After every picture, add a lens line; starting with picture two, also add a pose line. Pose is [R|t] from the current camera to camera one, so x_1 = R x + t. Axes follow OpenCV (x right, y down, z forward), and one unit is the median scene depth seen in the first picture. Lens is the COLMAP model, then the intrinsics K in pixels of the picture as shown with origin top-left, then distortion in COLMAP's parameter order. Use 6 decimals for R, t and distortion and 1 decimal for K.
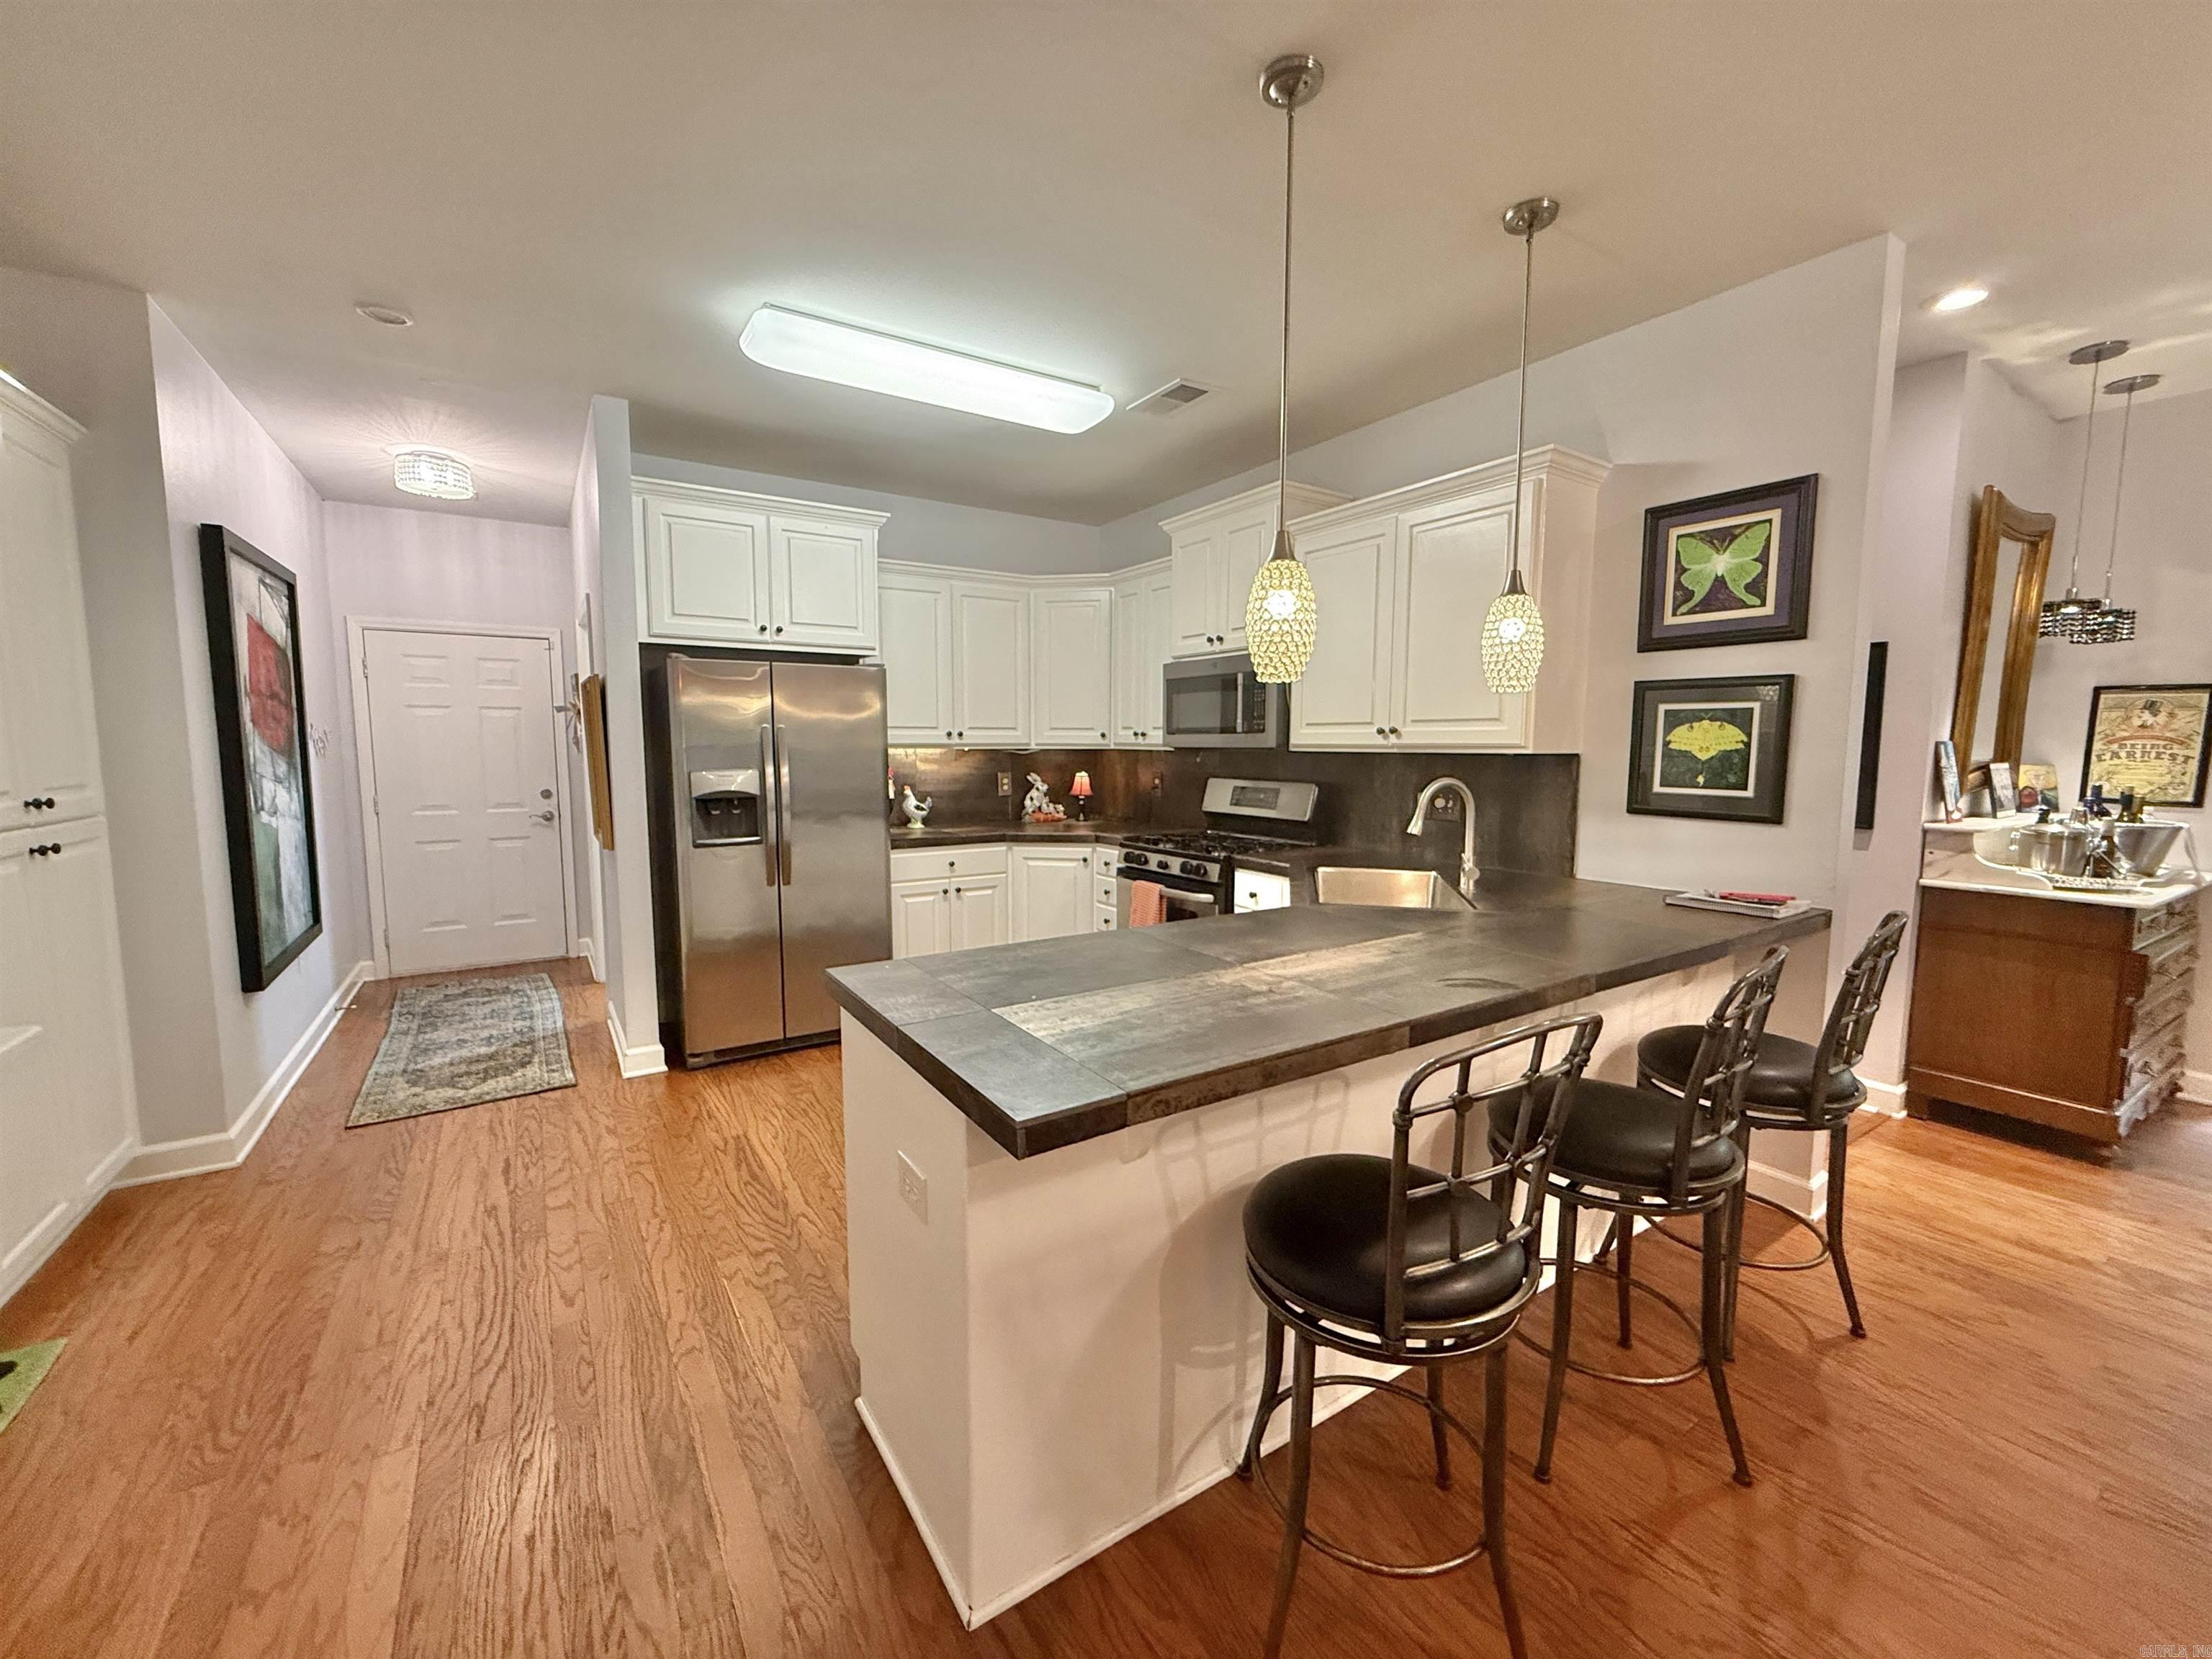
lens RADIAL K [[881.5, 0, 1101.5], [0, 881.5, 828.6], [0, 0, 1]] dist [-0.000014, 0.000205]
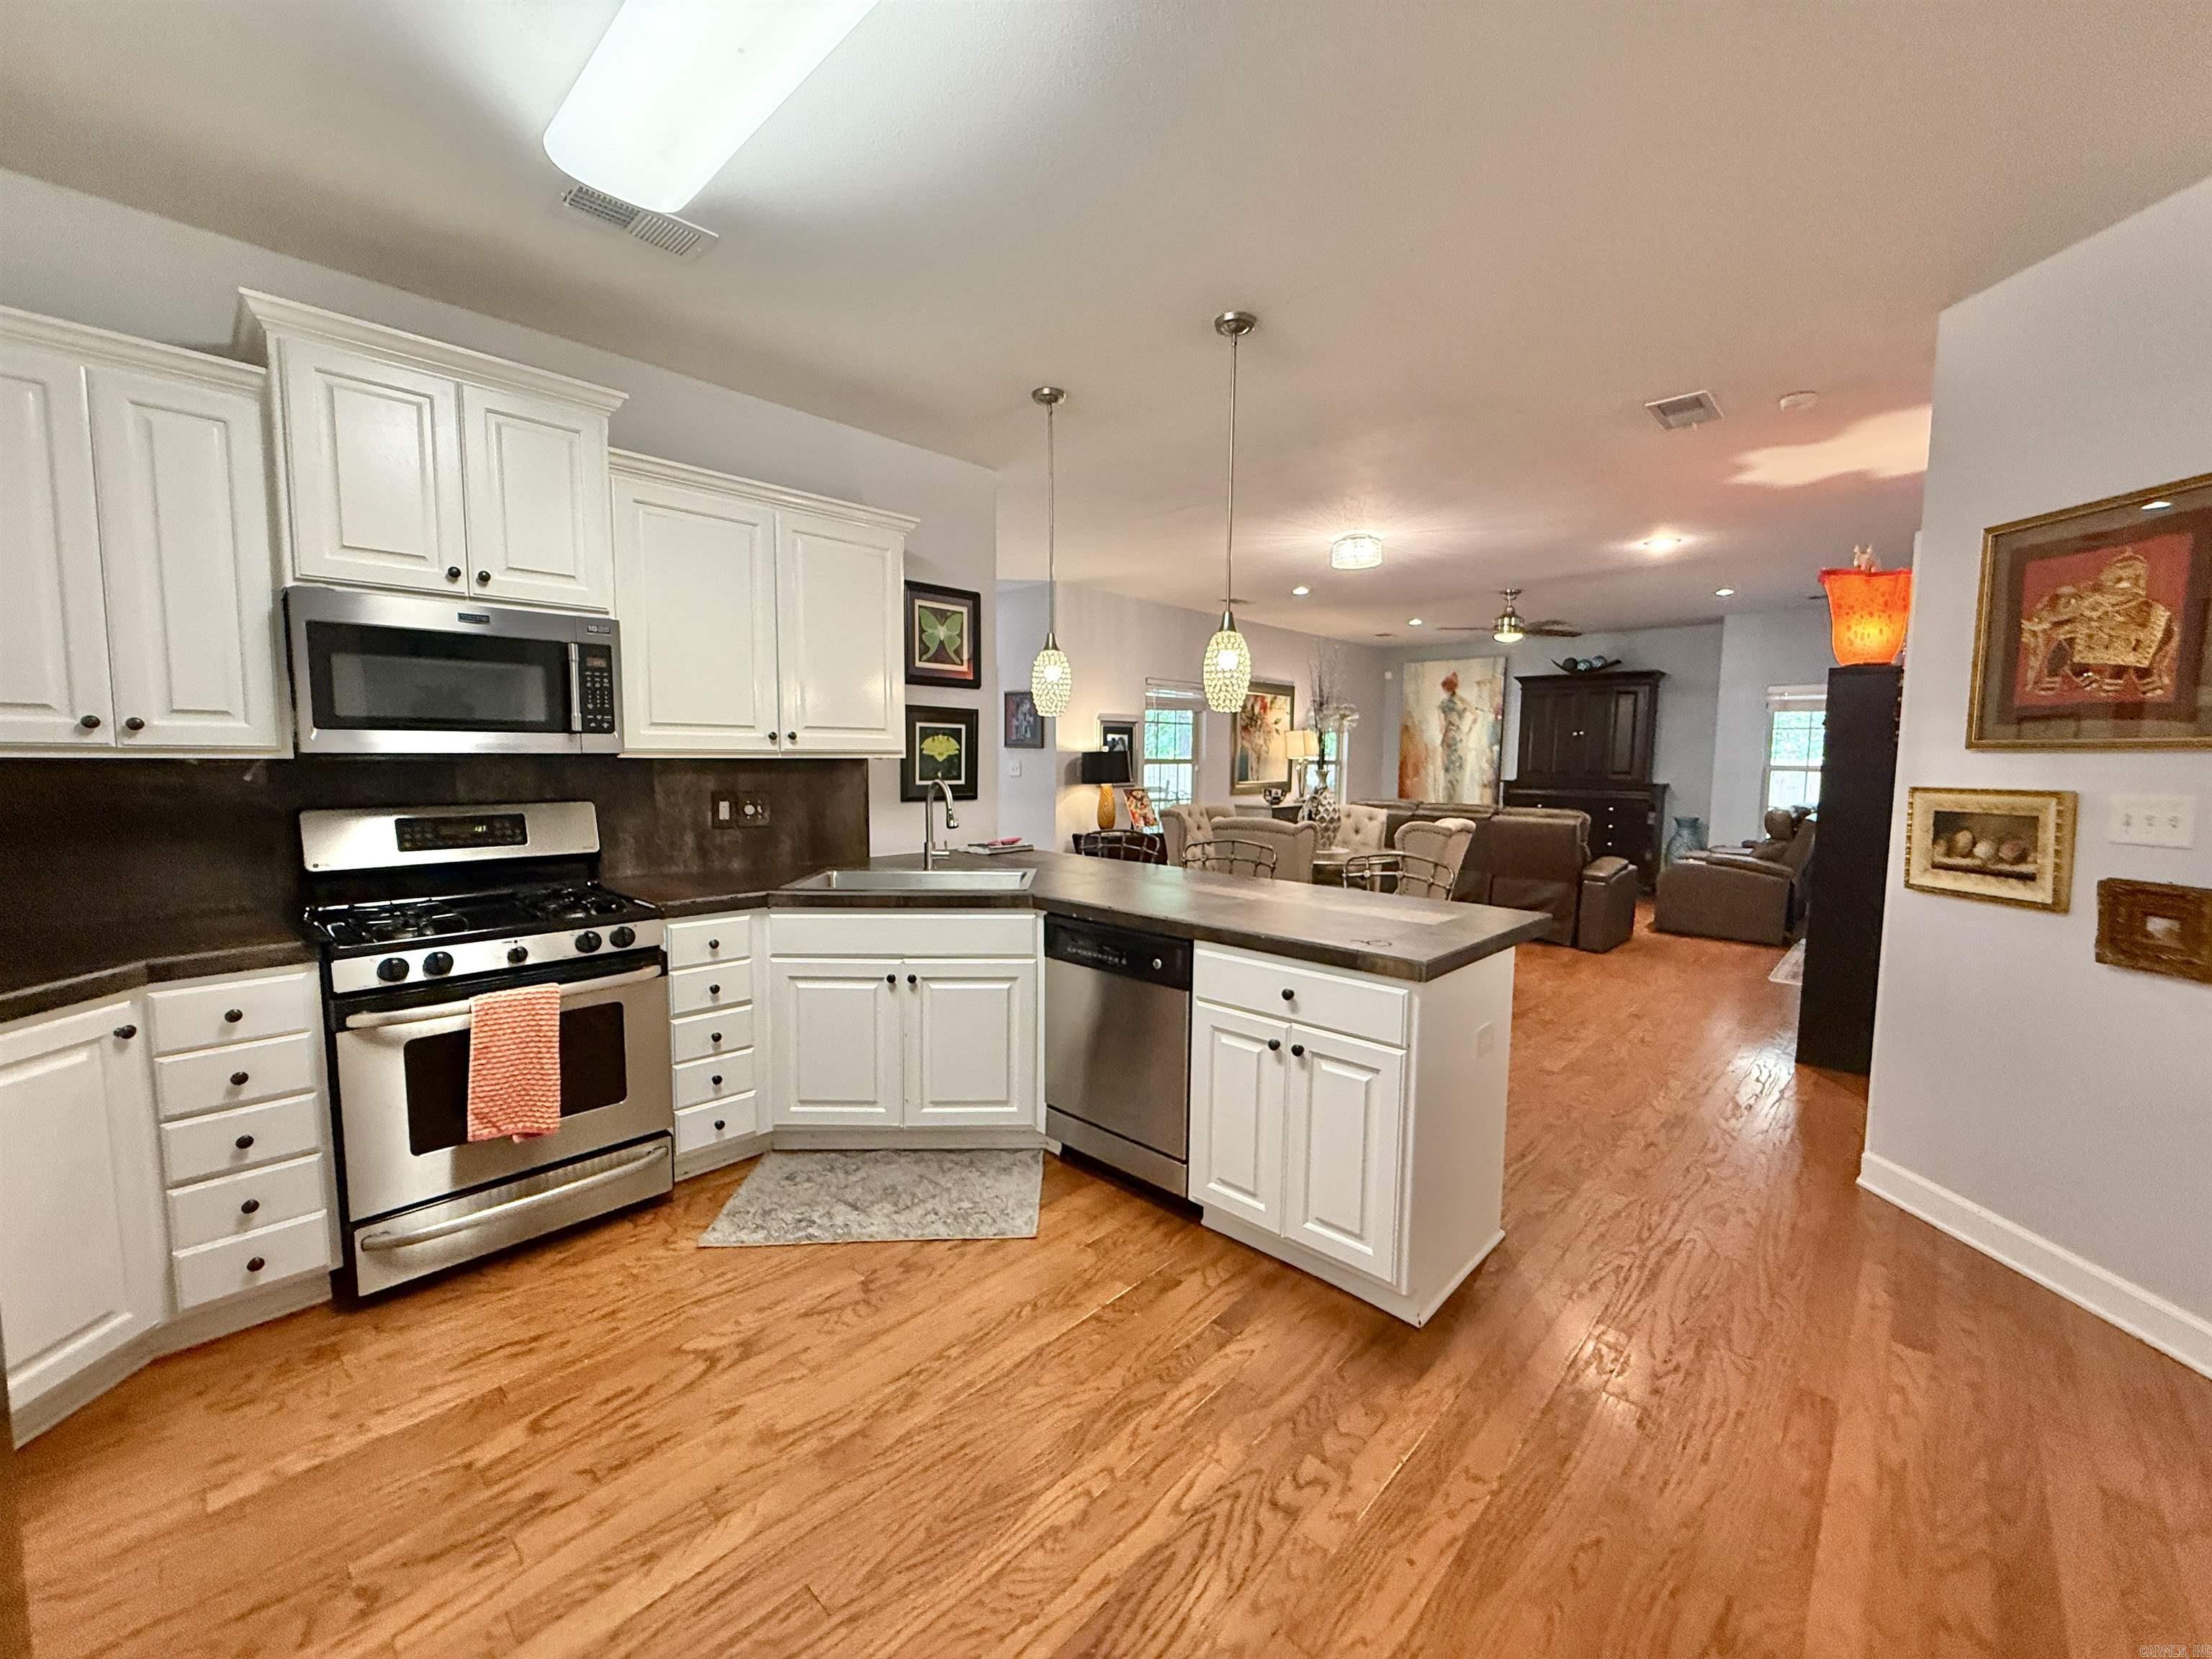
lens RADIAL K [[881.5, 0, 1100.6], [0, 881.5, 827.7], [0, 0, 1]] dist [-0.000014, 0.000205]
pose [[-0.232610, -0.085406, 0.968813, -0.672546], [0.086181, 0.990408, 0.108002, -0.083076], [-0.968744, 0.108615, -0.223019, 0.861703]]
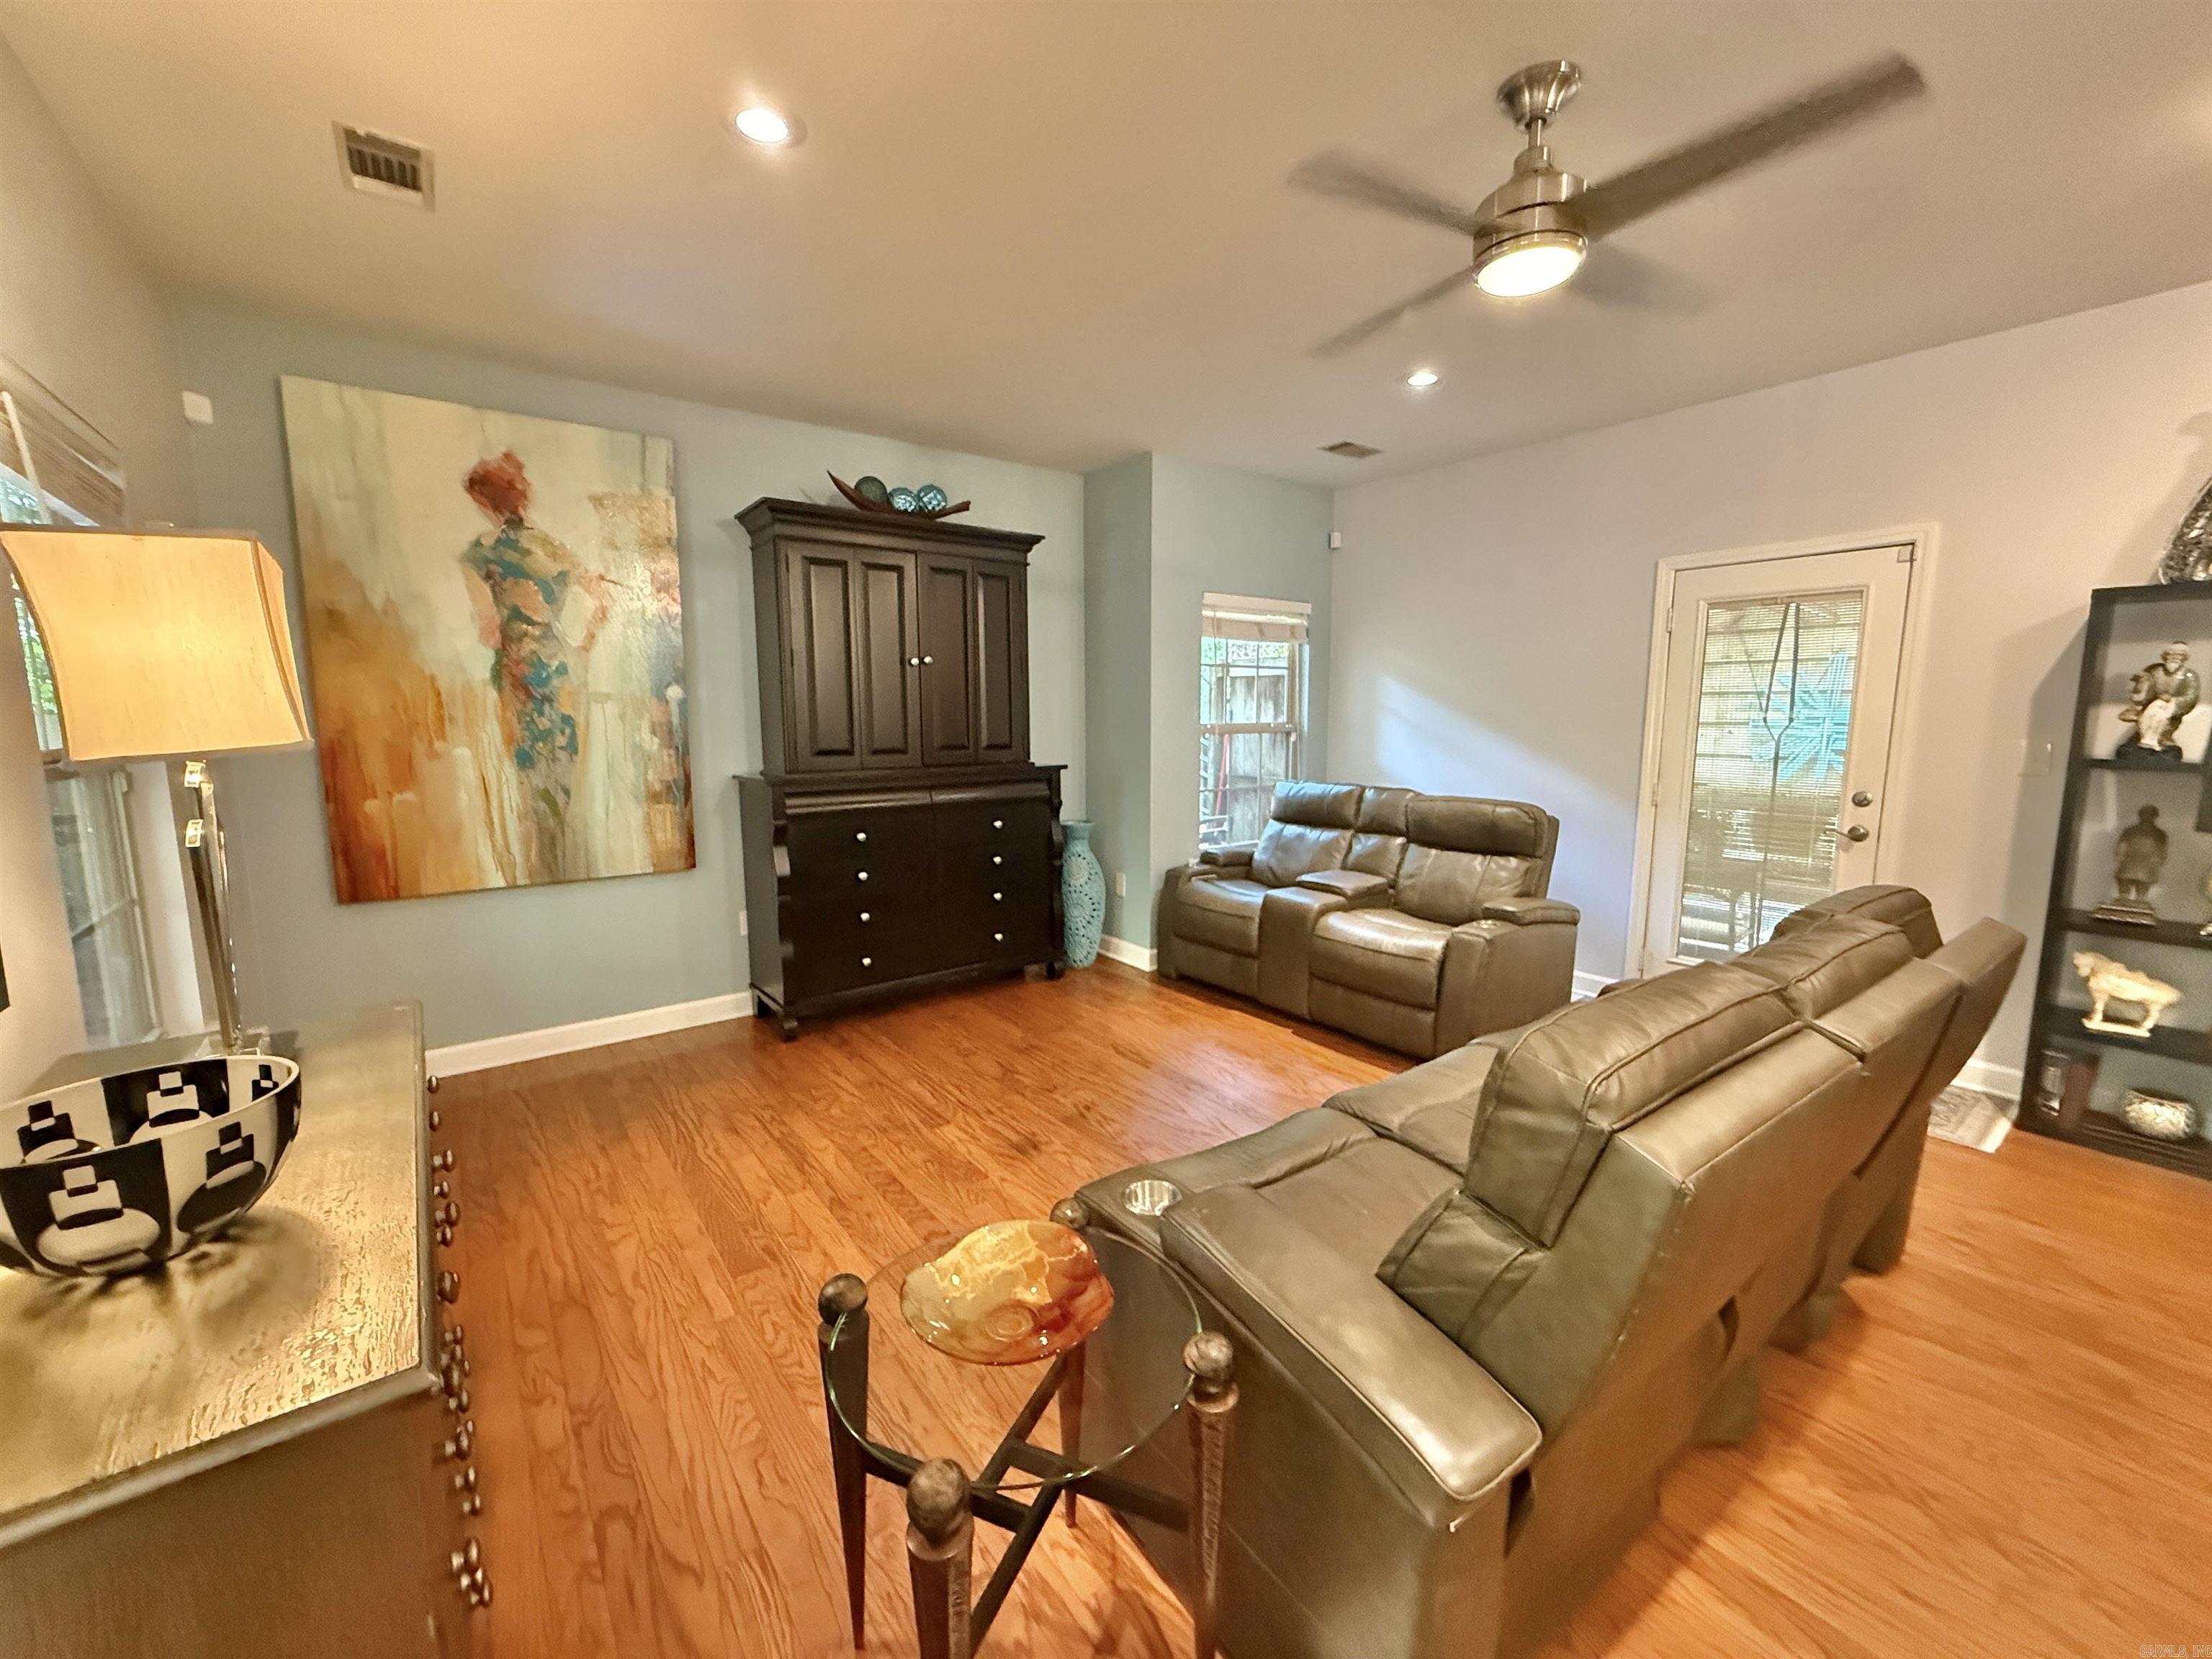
lens RADIAL K [[881.5, 0, 1100.4], [0, 881.5, 830.0], [0, 0, 1]] dist [-0.000014, 0.000205]
pose [[-0.997587, 0.009118, -0.068833, 1.463238], [-0.007252, 0.972234, 0.233900, -0.008200], [0.069055, 0.233834, -0.969821, 0.020893]]
